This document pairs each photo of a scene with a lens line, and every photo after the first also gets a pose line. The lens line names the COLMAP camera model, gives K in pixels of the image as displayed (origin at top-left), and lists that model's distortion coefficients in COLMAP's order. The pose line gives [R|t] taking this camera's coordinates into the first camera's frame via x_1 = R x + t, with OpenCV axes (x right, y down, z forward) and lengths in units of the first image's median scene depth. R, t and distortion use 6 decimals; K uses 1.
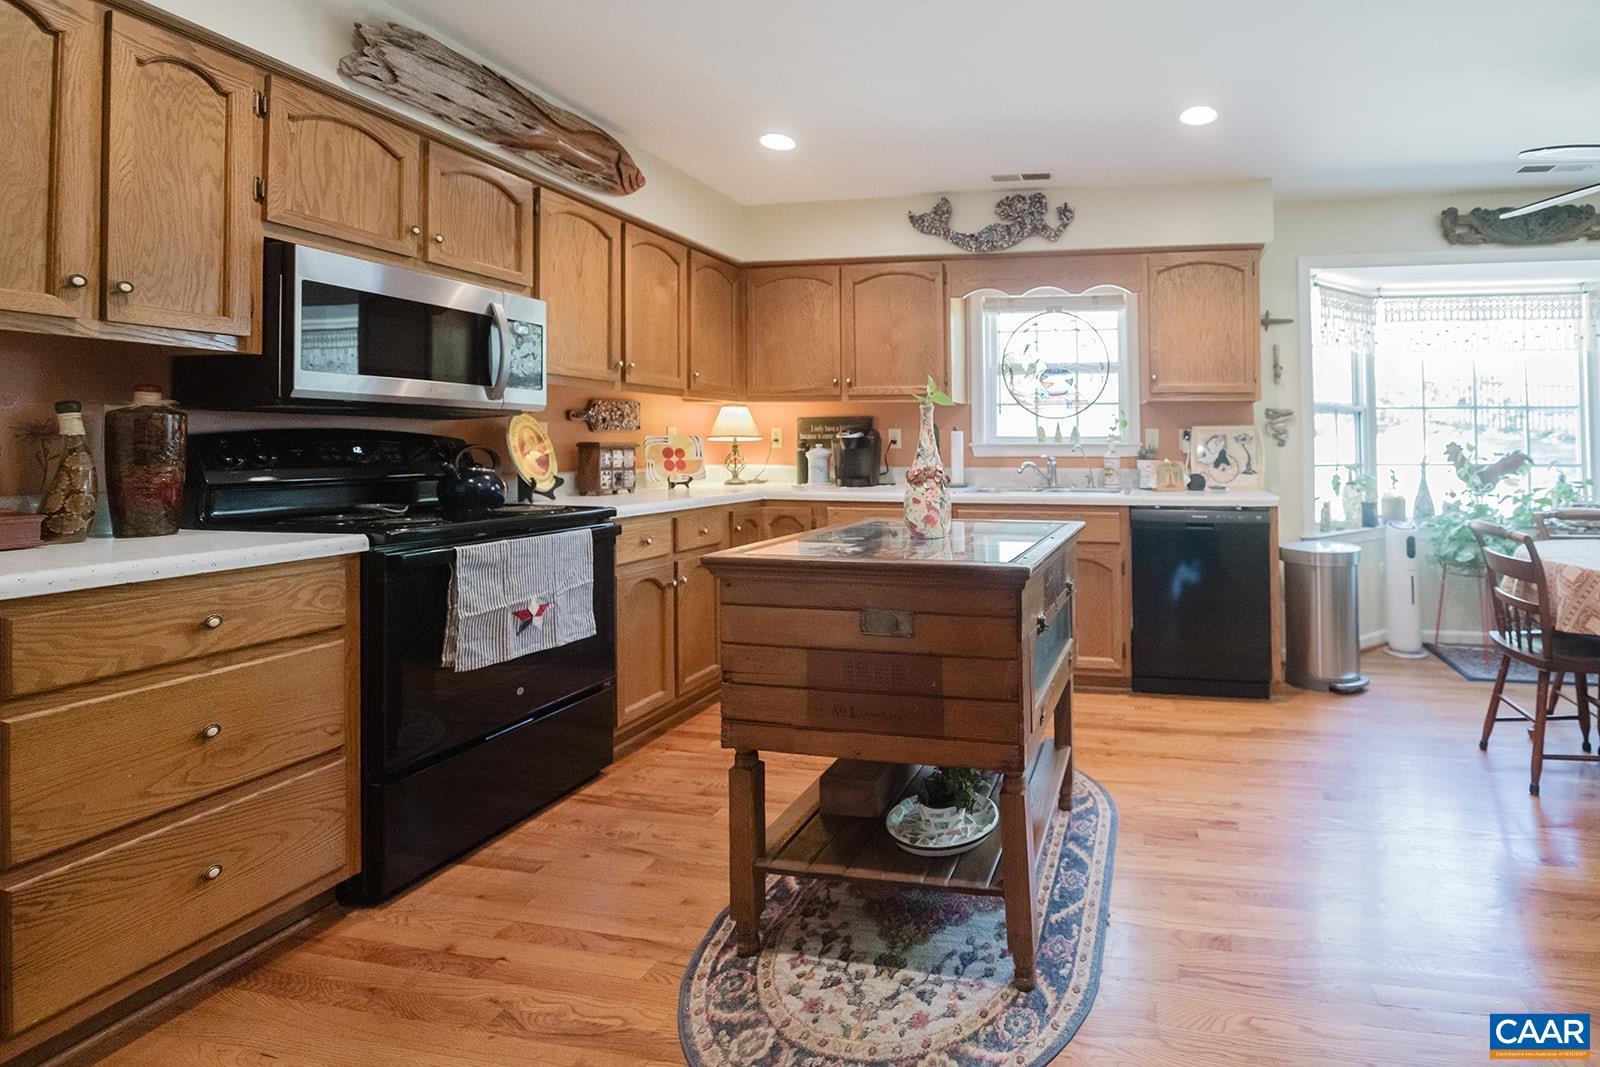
lens RADIAL K [[681.8, 0, 800.0], [0, 681.8, 533.5], [0, 0, 1]] dist [-0.008984, -0.000270]
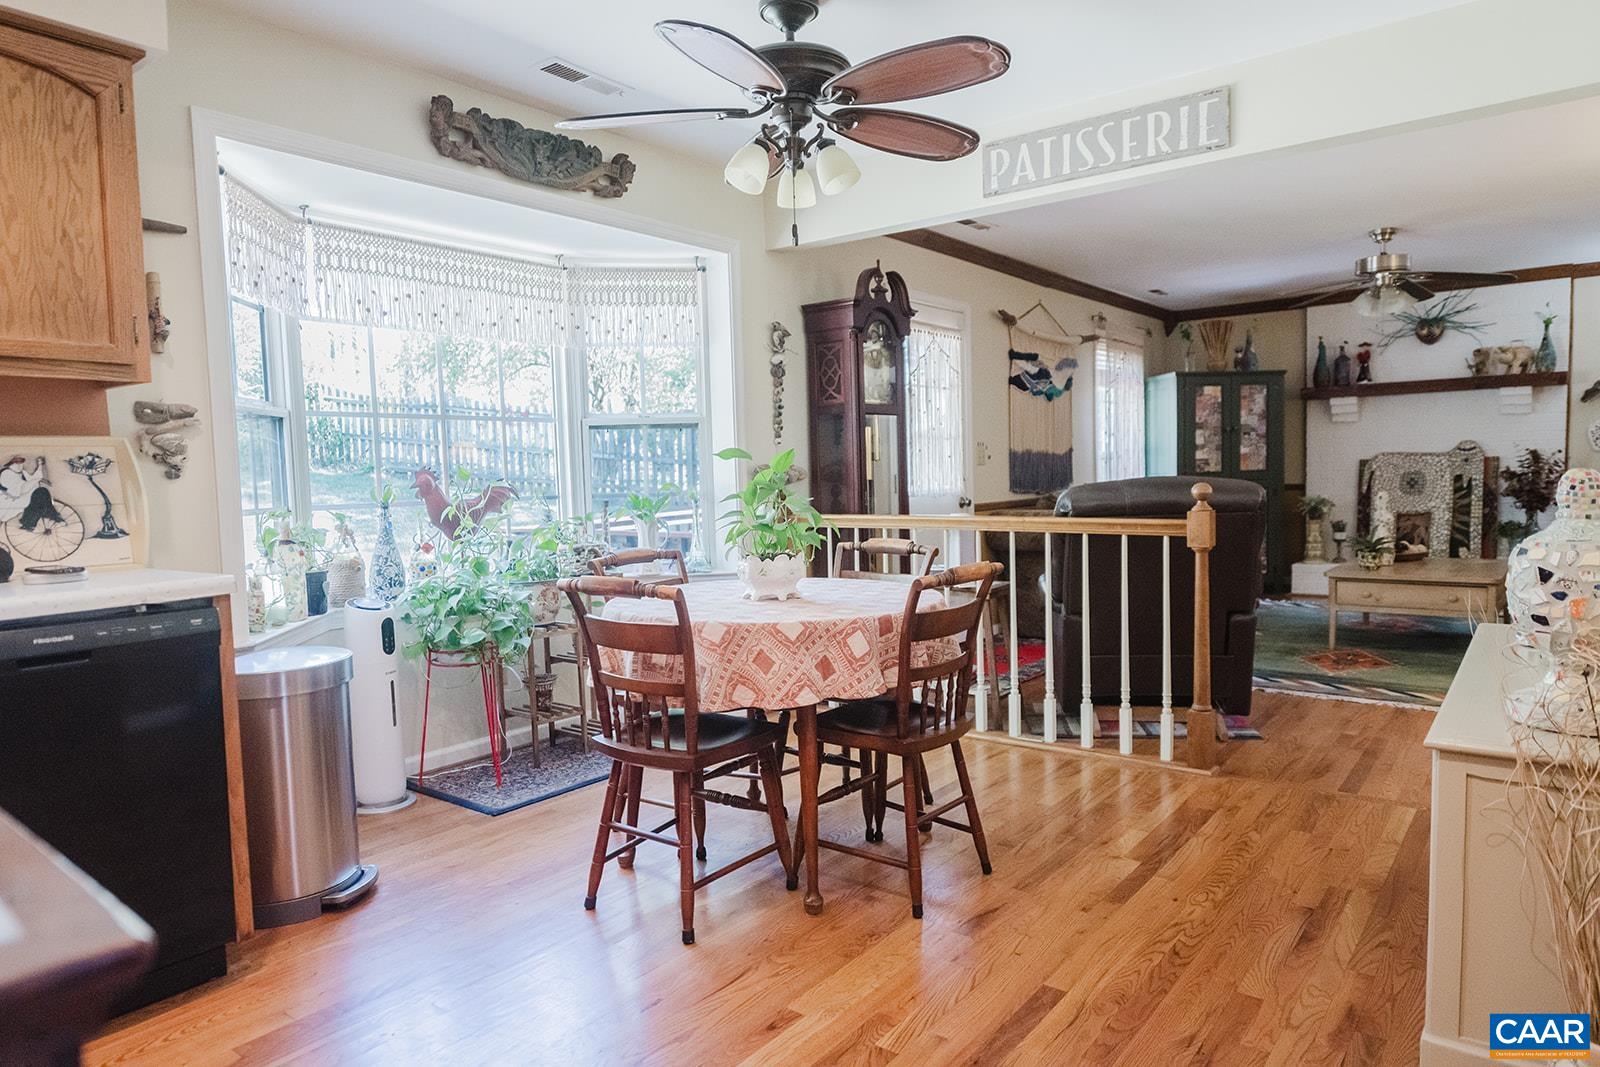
lens RADIAL K [[1049.5, 0, 797.6], [0, 1049.5, 546.0], [0, 0, 1]] dist [-0.008488, -0.004912]
pose [[0.173922, -0.059933, 0.982934, 0.023957], [0.149100, 0.988242, 0.033874, -0.038692], [-0.973407, 0.140664, 0.180813, 0.447496]]
